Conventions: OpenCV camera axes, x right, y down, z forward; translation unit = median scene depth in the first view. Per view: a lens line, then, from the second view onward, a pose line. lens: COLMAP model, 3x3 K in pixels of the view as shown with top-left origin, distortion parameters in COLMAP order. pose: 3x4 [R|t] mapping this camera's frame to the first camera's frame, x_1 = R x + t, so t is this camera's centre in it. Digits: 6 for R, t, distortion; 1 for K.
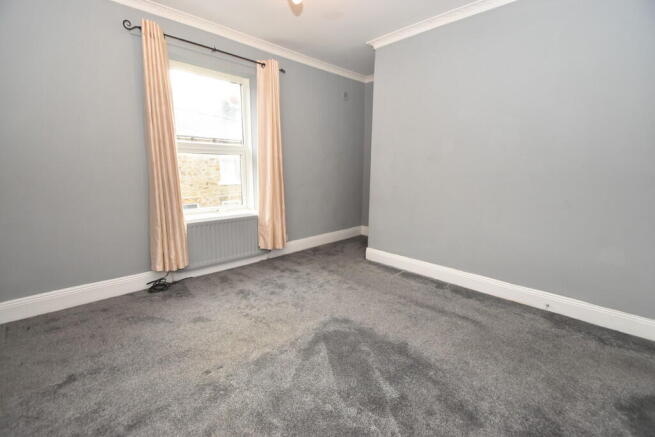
lens RADIAL K [[287.5, 0, 329.2], [0, 287.5, 218.1], [0, 0, 1]] dist [0.000088, -0.000239]
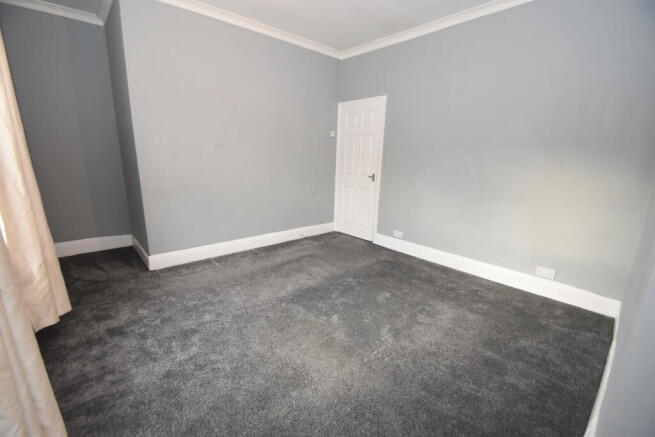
lens RADIAL K [[287.5, 0, 326.9], [0, 287.5, 221.9], [0, 0, 1]] dist [0.000088, -0.000239]
pose [[0.043625, -0.231012, 0.971972, -0.701762], [0.146911, 0.963806, 0.222477, -0.107200], [-0.988187, 0.133088, 0.075984, 0.553889]]
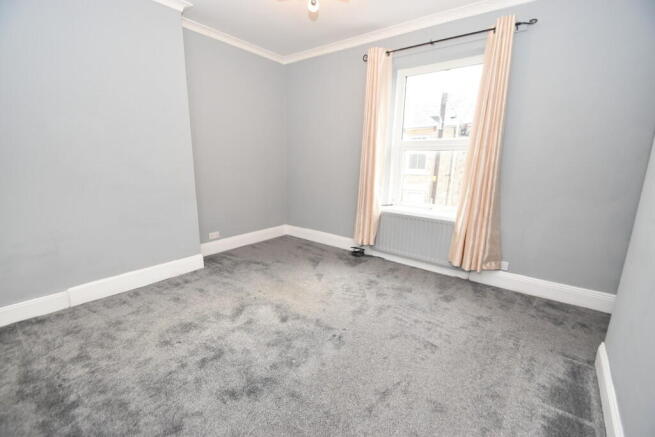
lens RADIAL K [[287.5, 0, 330.5], [0, 287.5, 219.9], [0, 0, 1]] dist [0.000088, -0.000239]
pose [[0.130291, 0.190757, -0.972952, 0.586132], [-0.194694, 0.967134, 0.163544, -0.091142], [0.972172, 0.168120, 0.163148, 0.573956]]
